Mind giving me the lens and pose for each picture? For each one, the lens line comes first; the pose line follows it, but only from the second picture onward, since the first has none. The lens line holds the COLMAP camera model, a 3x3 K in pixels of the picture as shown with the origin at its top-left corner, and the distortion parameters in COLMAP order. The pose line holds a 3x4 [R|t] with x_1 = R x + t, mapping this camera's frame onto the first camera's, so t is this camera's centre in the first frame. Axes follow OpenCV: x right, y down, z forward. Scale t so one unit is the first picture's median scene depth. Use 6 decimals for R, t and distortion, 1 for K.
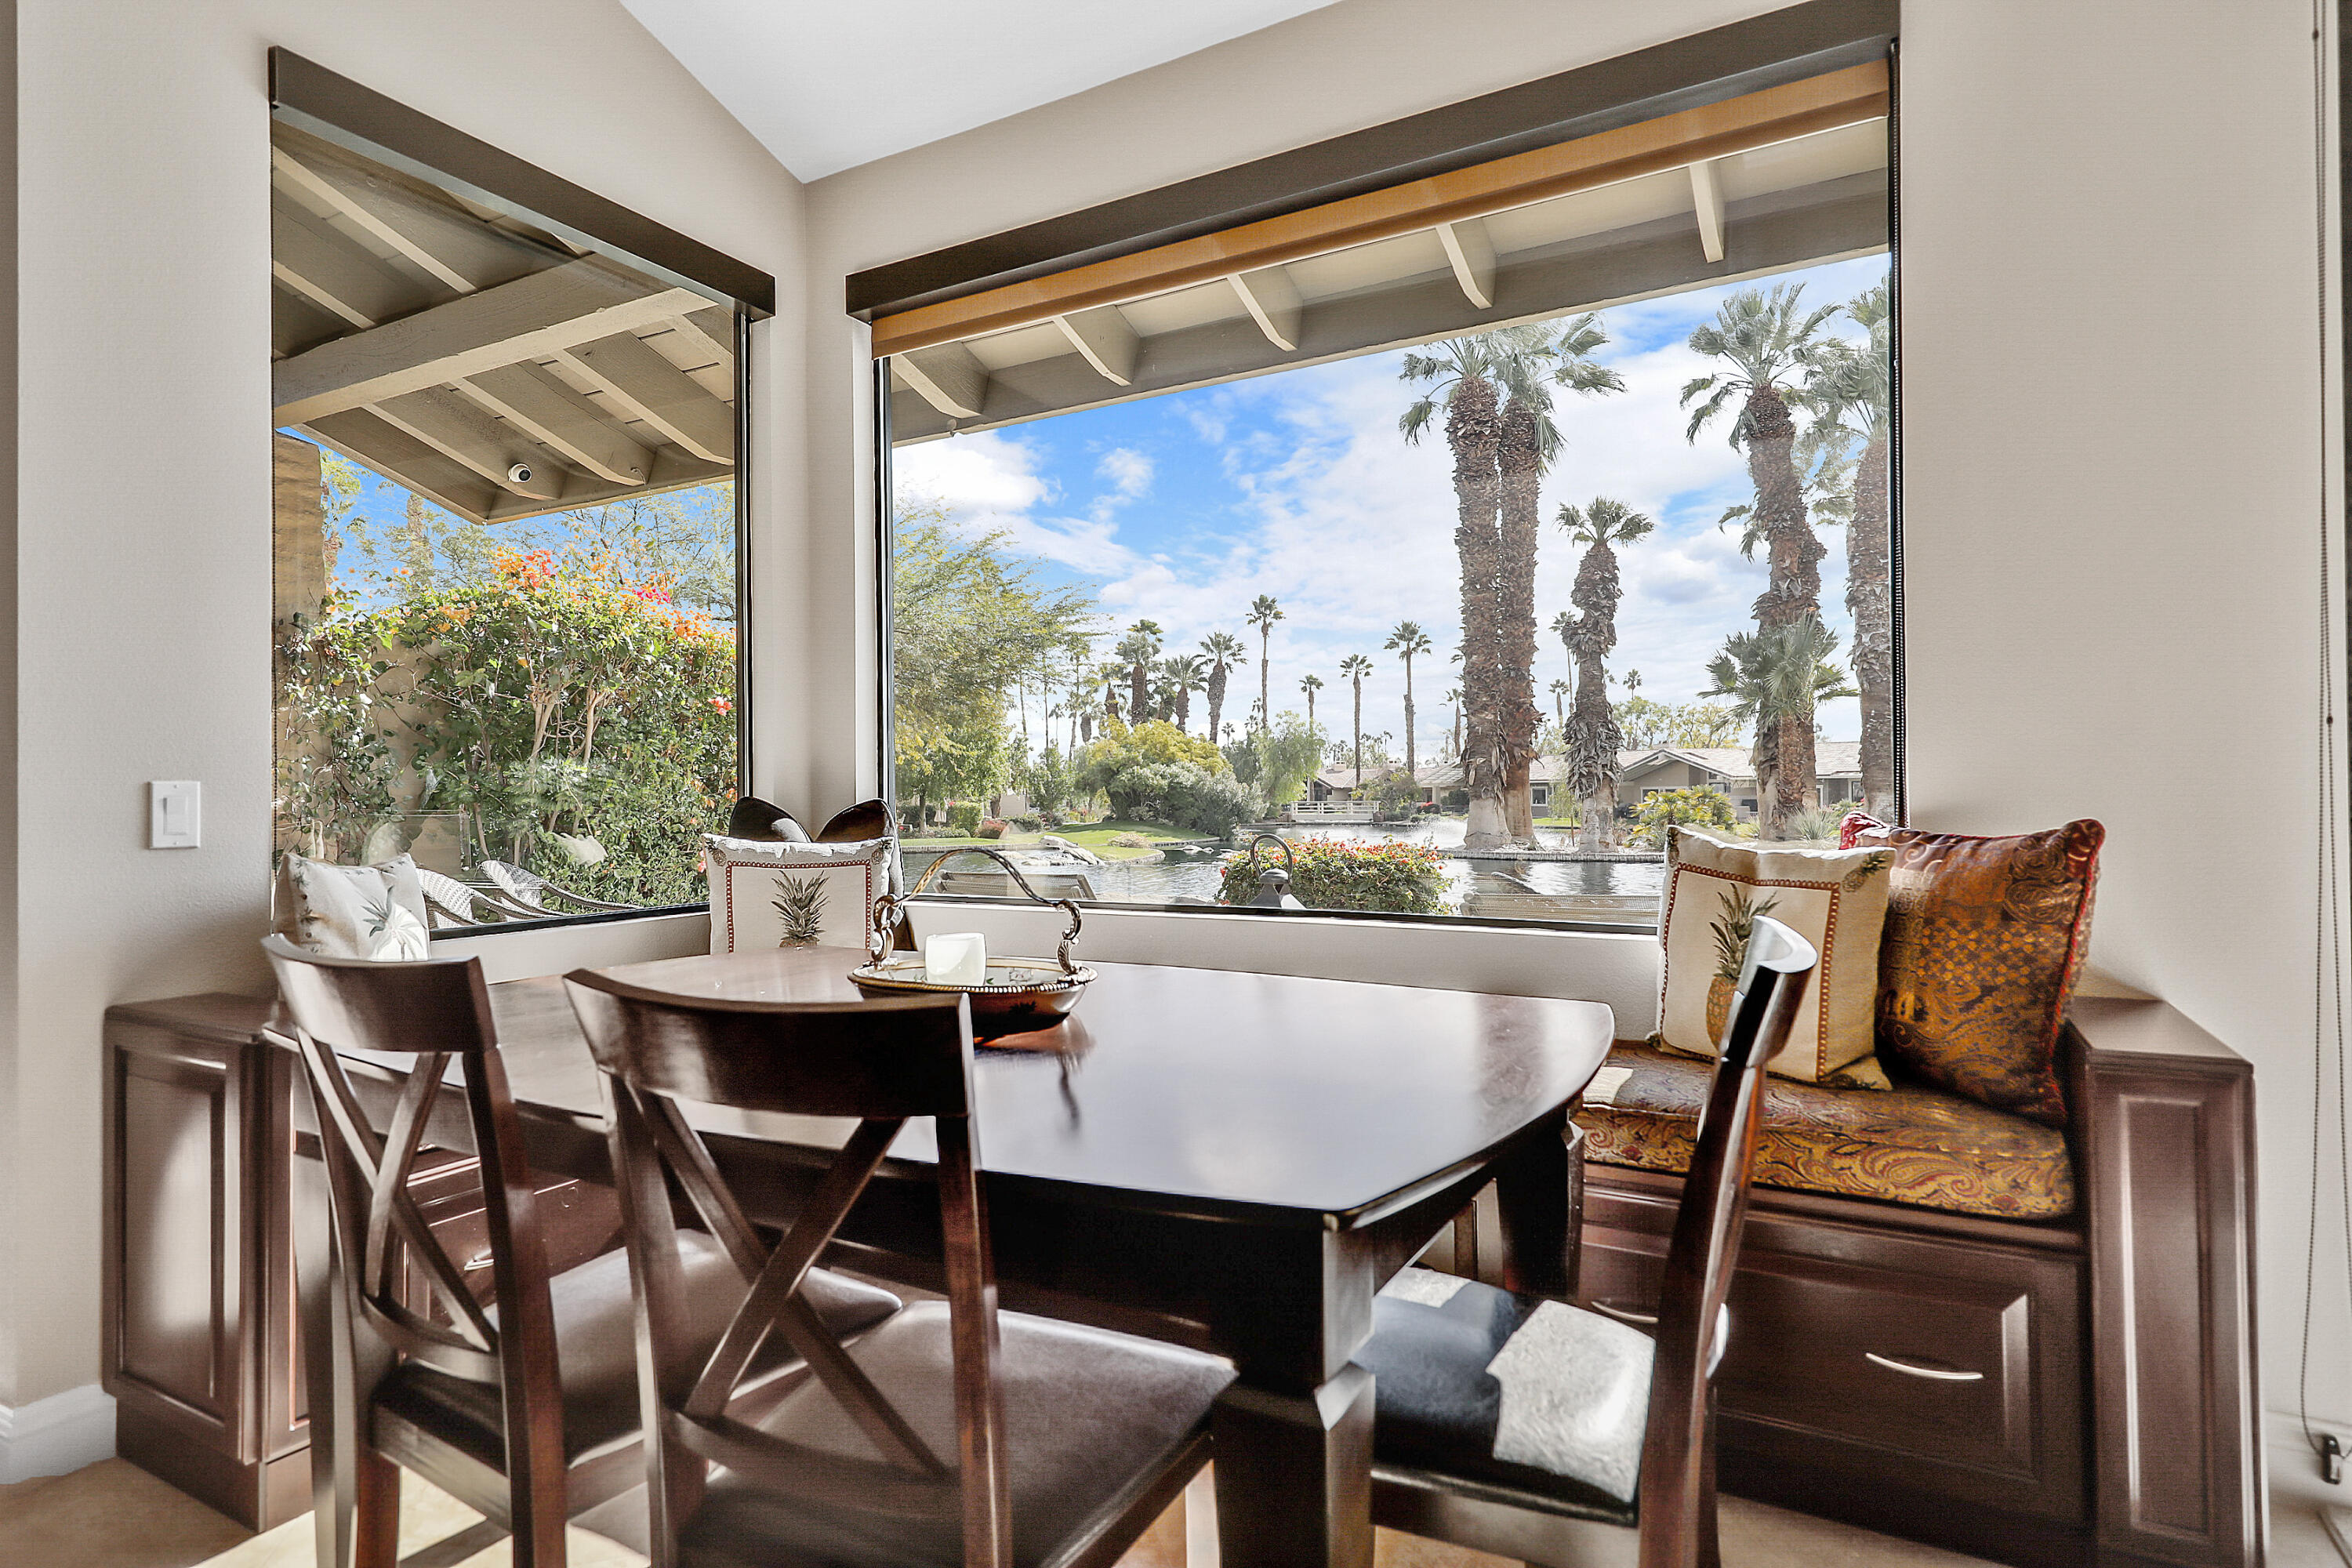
lens RADIAL K [[1179.5, 0, 1187.4], [0, 1179.5, 779.8], [0, 0, 1]] dist [0.012844, -0.000139]
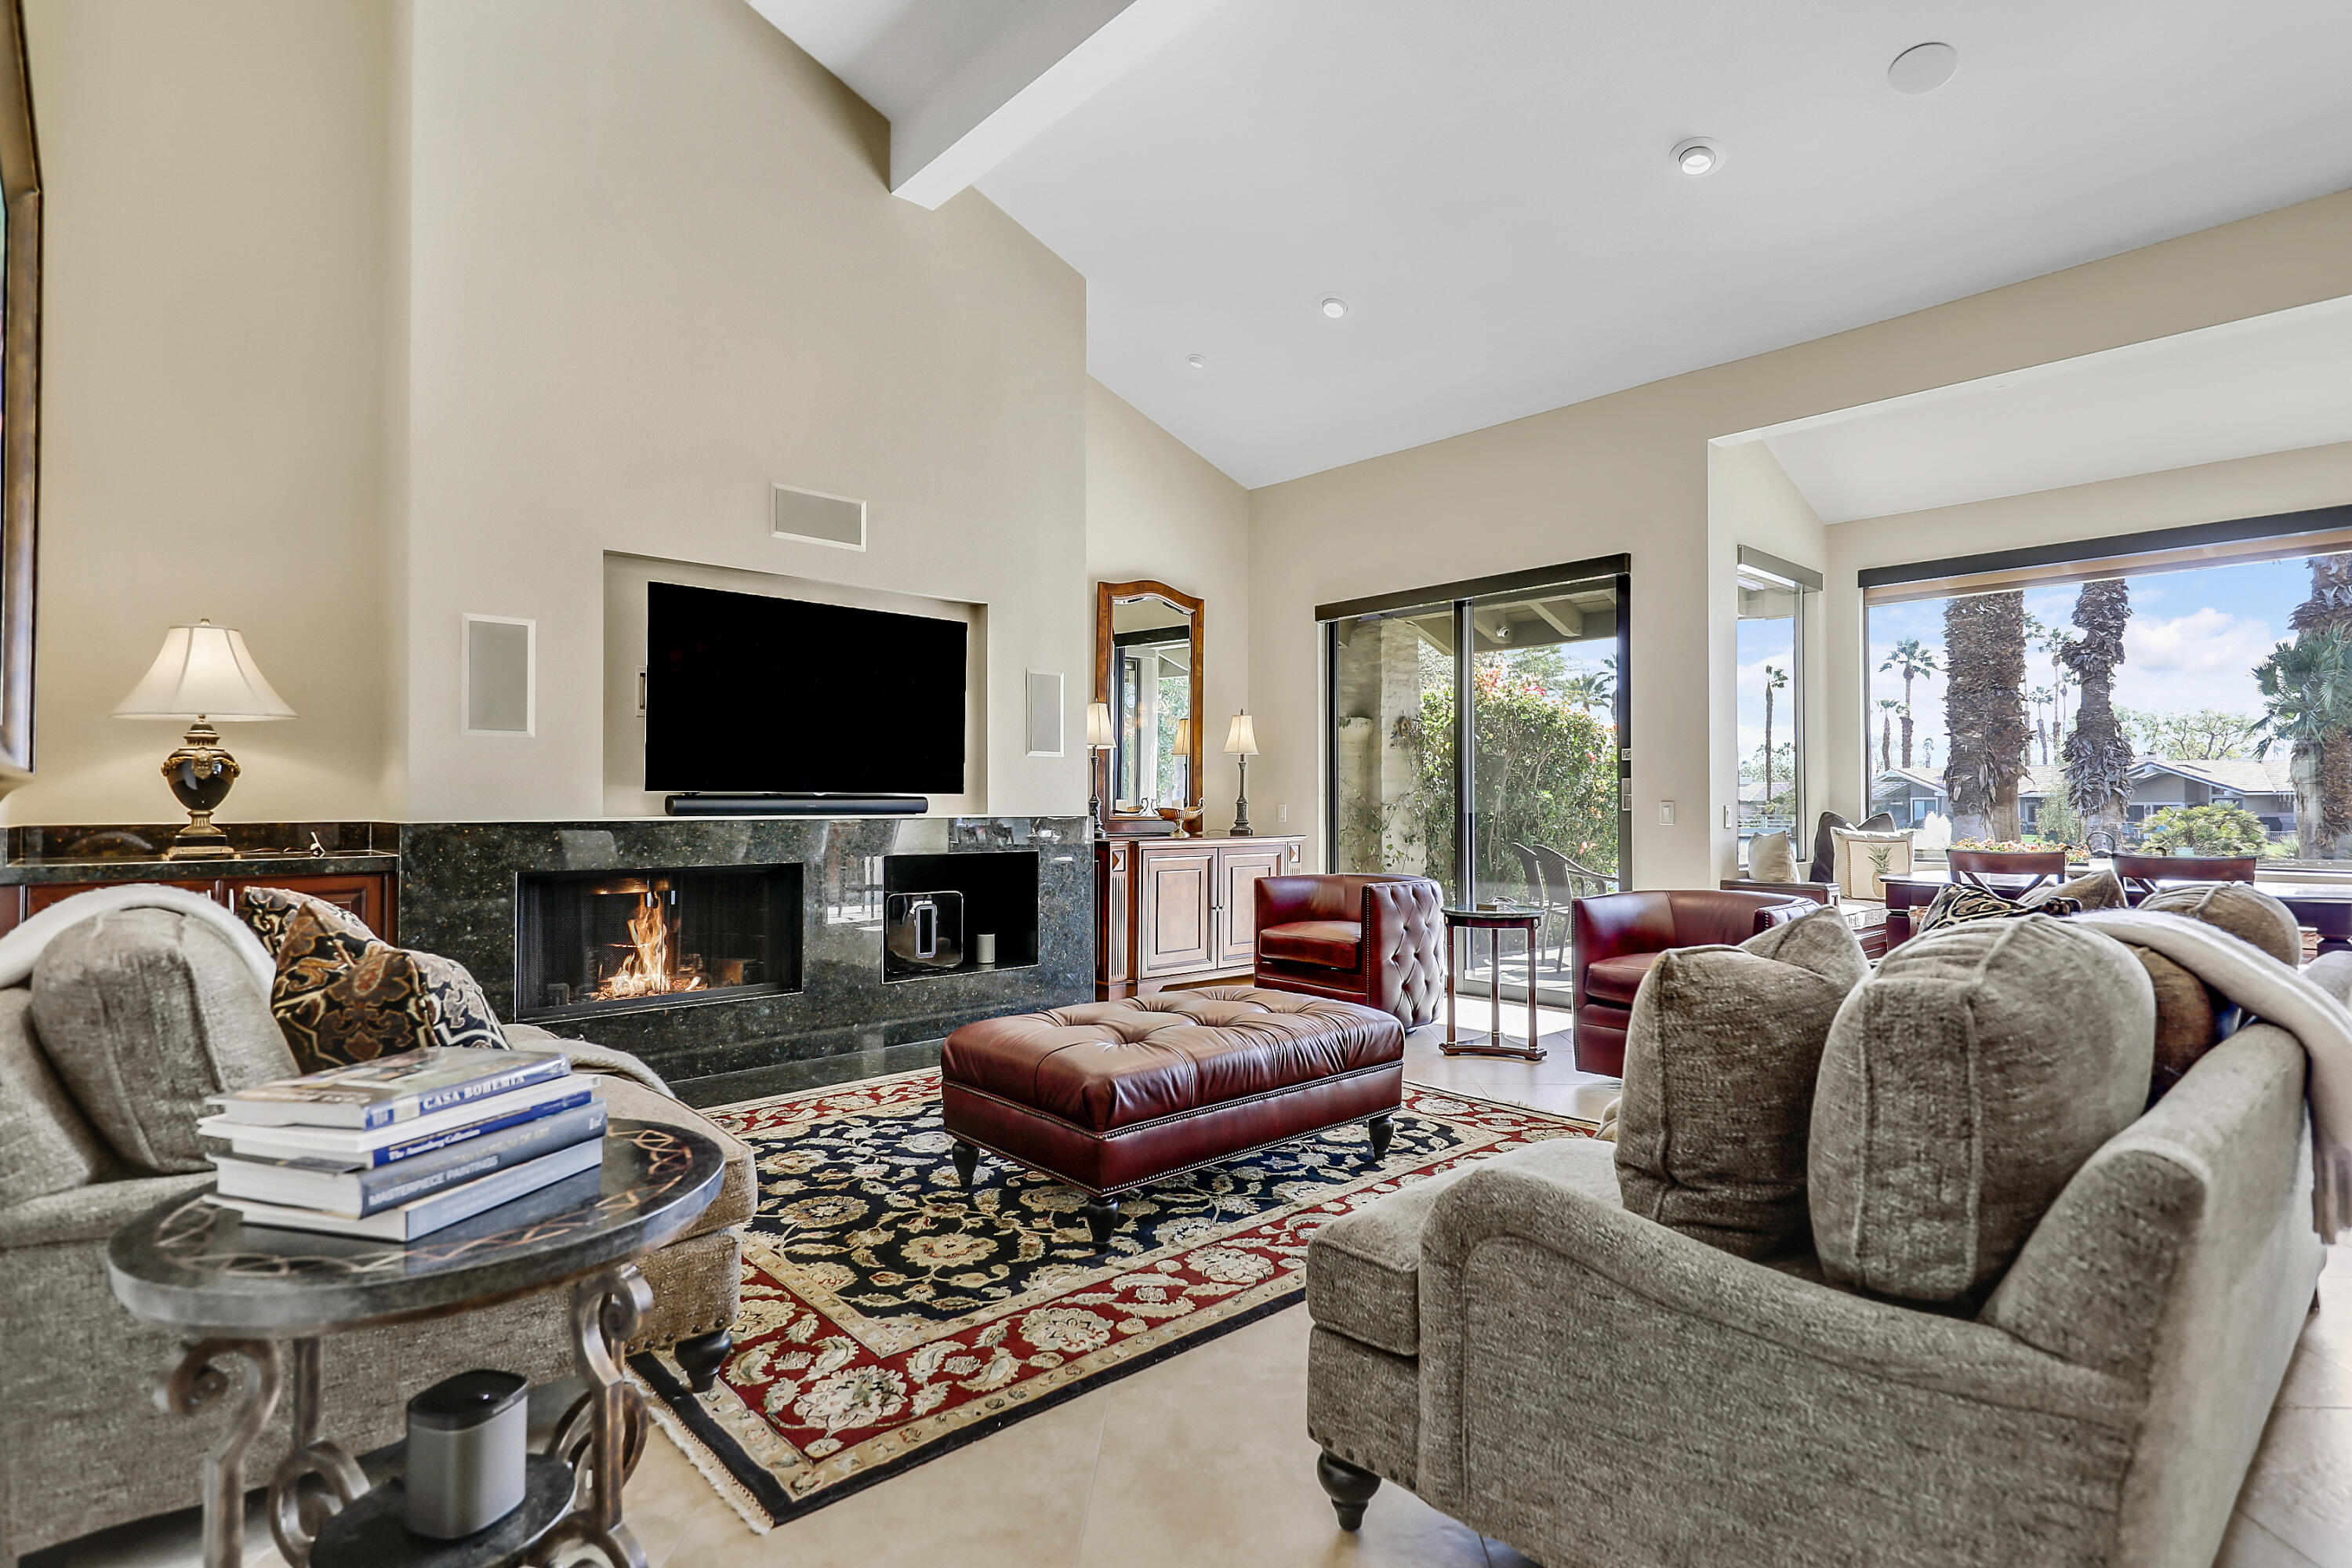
lens RADIAL K [[1179.5, 0, 1177.0], [0, 1179.5, 780.5], [0, 0, 1]] dist [0.012844, -0.000139]
pose [[0.958421, -0.002190, -0.285349, -0.121223], [-0.000831, 0.999945, -0.010464, -0.002252], [0.285357, 0.010266, 0.958366, -0.201301]]
